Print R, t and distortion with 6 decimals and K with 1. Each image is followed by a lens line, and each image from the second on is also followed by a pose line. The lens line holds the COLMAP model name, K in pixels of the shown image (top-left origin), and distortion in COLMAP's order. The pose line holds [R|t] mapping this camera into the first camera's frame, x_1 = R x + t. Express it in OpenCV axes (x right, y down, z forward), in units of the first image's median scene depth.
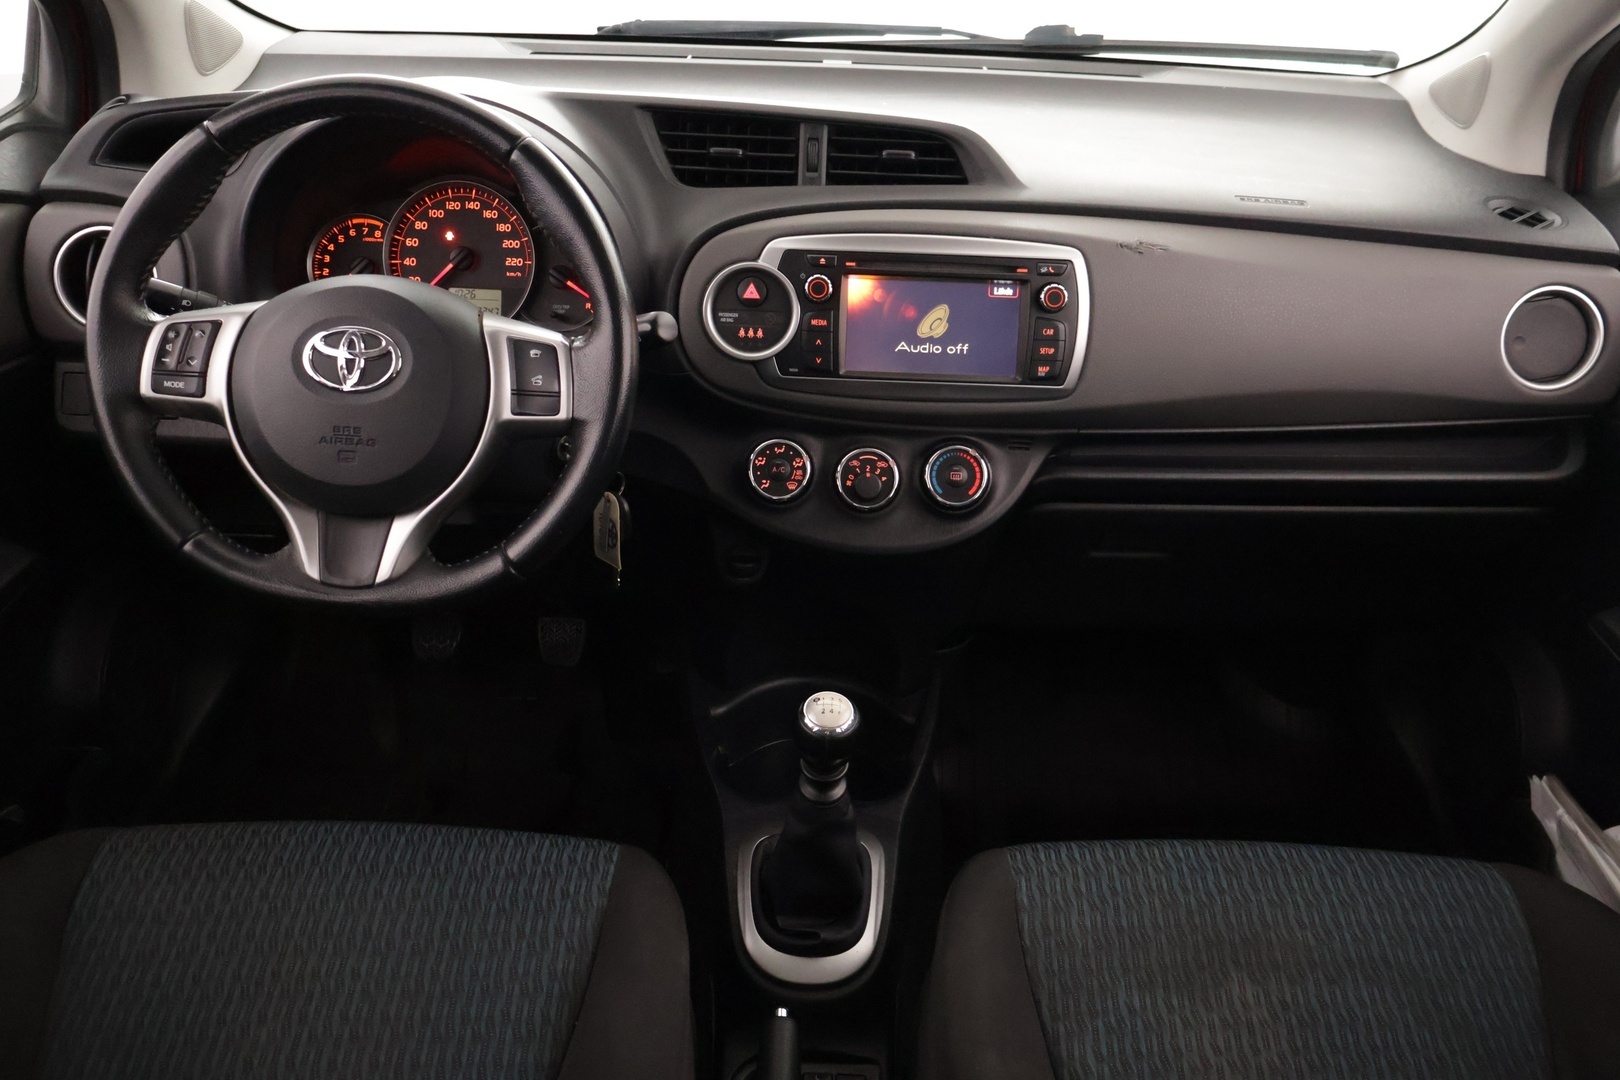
lens RADIAL K [[1391.0, 0, 976.2], [0, 1391.0, 601.2], [0, 0, 1]] dist [-0.005596, -0.017523]
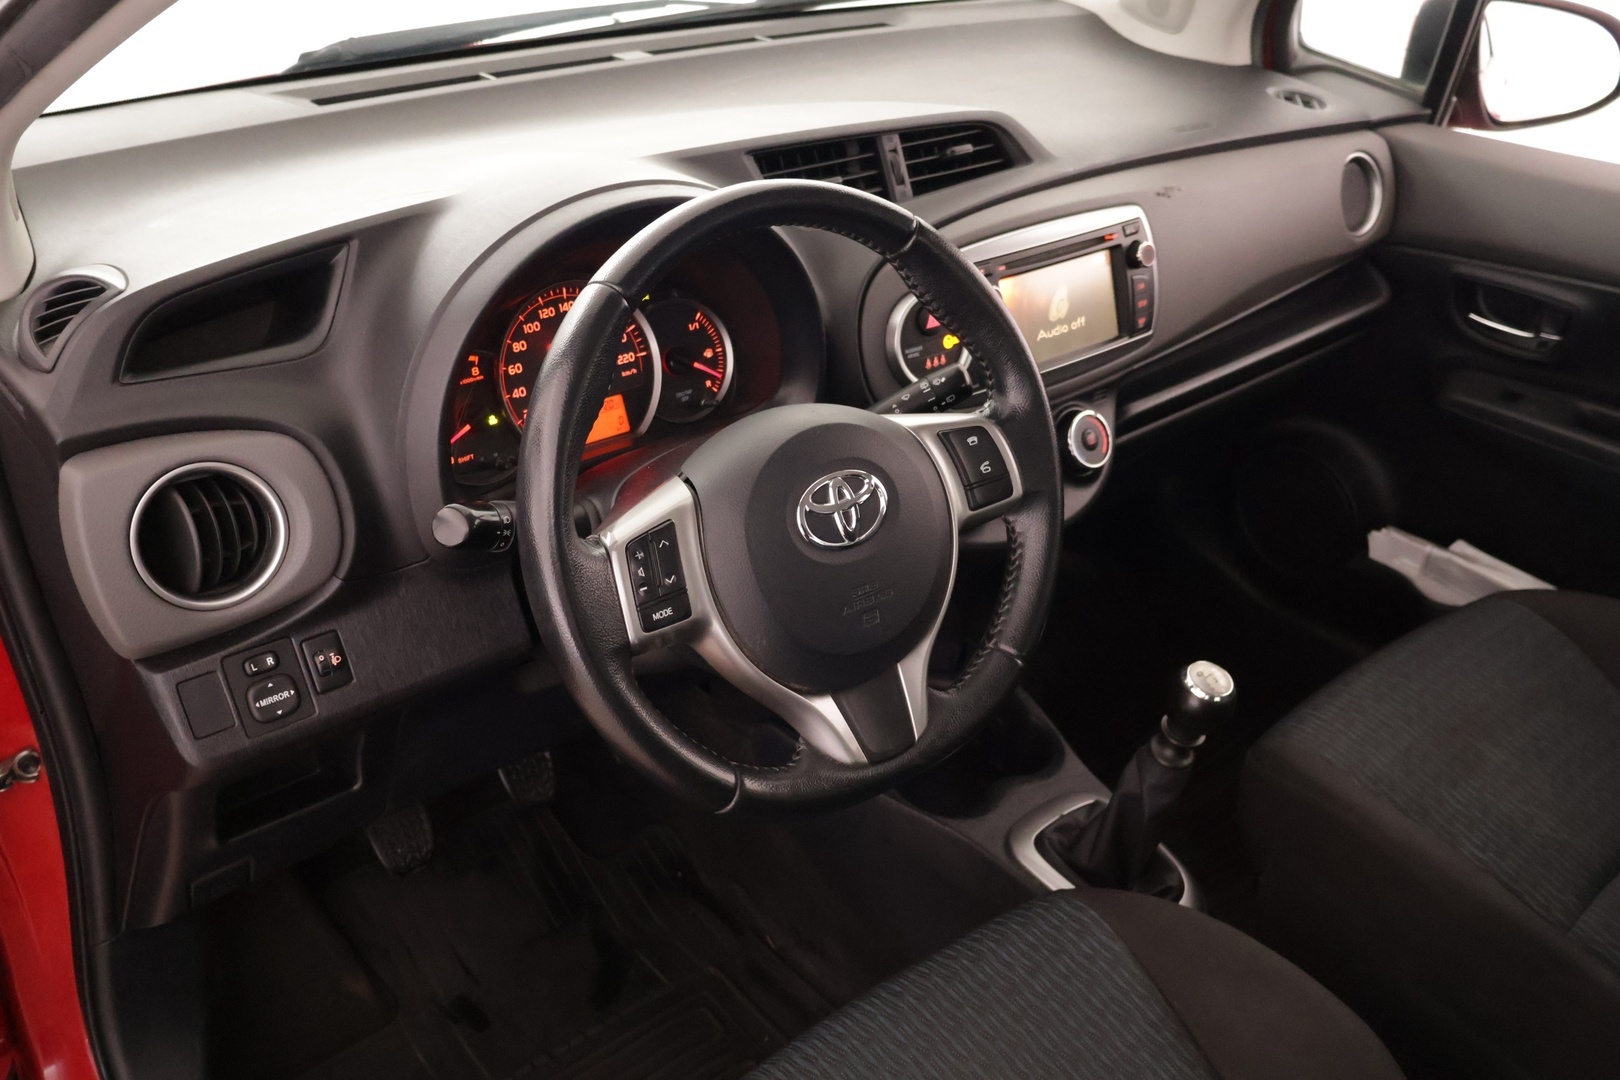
lens RADIAL K [[1456.1, 0, 810.0], [0, 1456.1, 540.0], [0, 0, 1]] dist [-0.056614, -0.002482]
pose [[0.774638, -0.336911, 0.535188, -0.762489], [0.308135, 0.940102, 0.145813, -0.235573], [-0.552258, 0.051957, 0.832053, 0.202142]]
